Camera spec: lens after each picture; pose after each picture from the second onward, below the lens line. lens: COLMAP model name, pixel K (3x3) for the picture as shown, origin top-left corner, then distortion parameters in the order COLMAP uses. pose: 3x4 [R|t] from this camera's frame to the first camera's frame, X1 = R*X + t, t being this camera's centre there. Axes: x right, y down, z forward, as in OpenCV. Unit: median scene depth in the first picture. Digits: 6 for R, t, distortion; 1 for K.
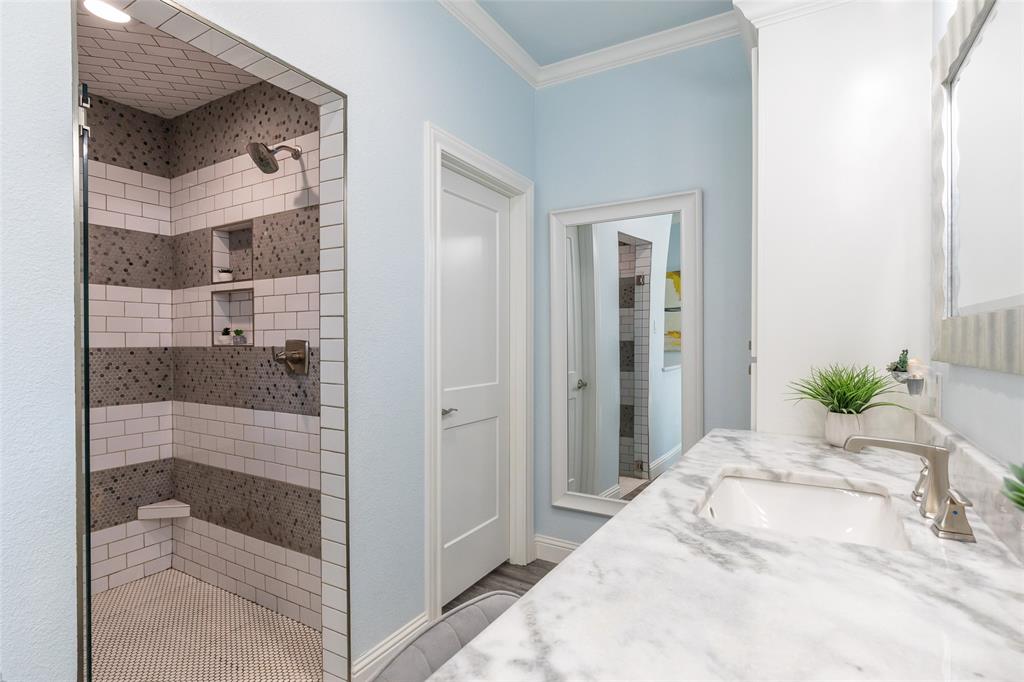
lens RADIAL K [[502.3, 0, 507.1], [0, 502.3, 343.8], [0, 0, 1]] dist [-0.003551, -0.000274]
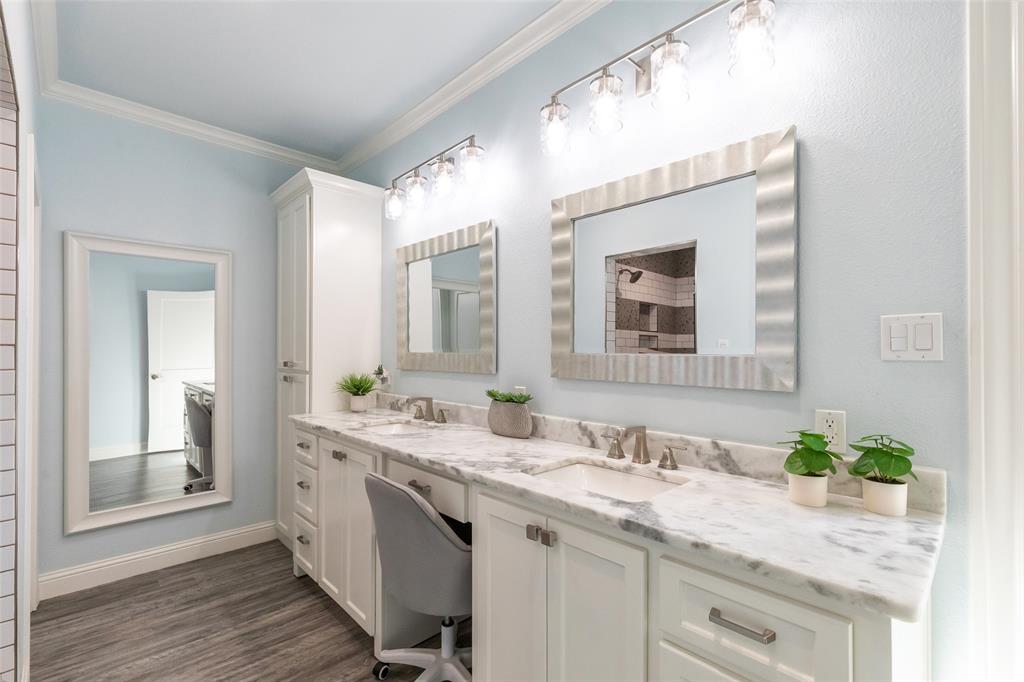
lens RADIAL K [[453.8, 0, 512.0], [0, 453.8, 341.0], [0, 0, 1]] dist [0.001586, 0.000125]
pose [[0.244933, 0.023938, 0.969245, -0.749293], [0.009406, 0.999589, -0.027065, -0.025891], [-0.969494, 0.015746, 0.244607, -0.075303]]
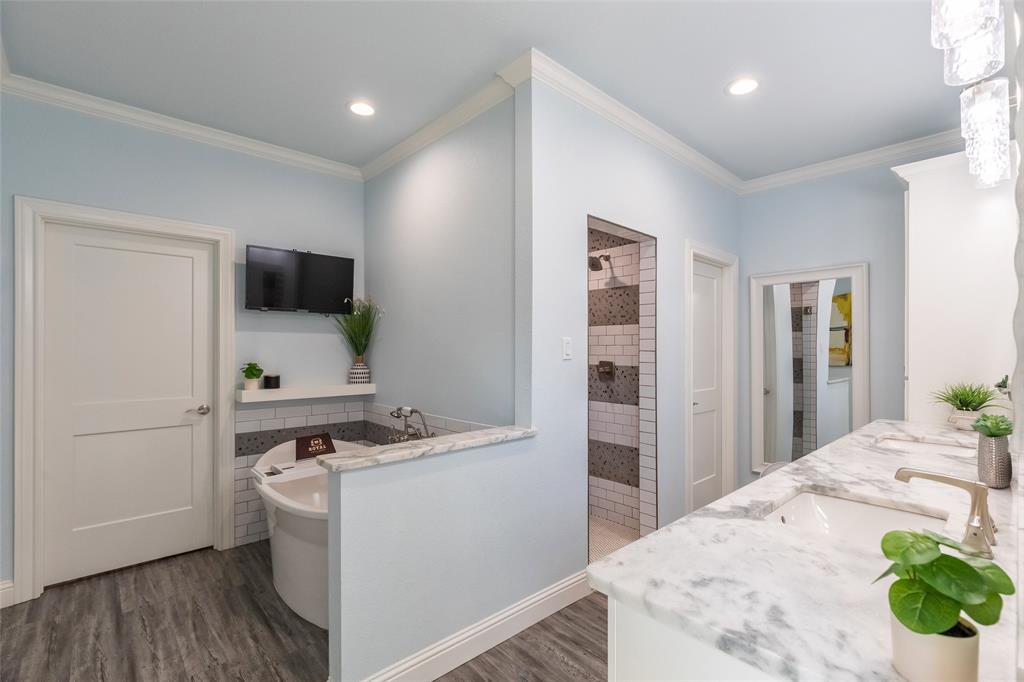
lens RADIAL K [[467.2, 0, 513.6], [0, 467.2, 344.8], [0, 0, 1]] dist [0.002337, 0.000199]
pose [[0.964163, 0.004047, -0.265279, -0.298778], [-0.008683, 0.999829, -0.016308, -0.036203], [0.265168, 0.018027, 0.964034, -0.713652]]
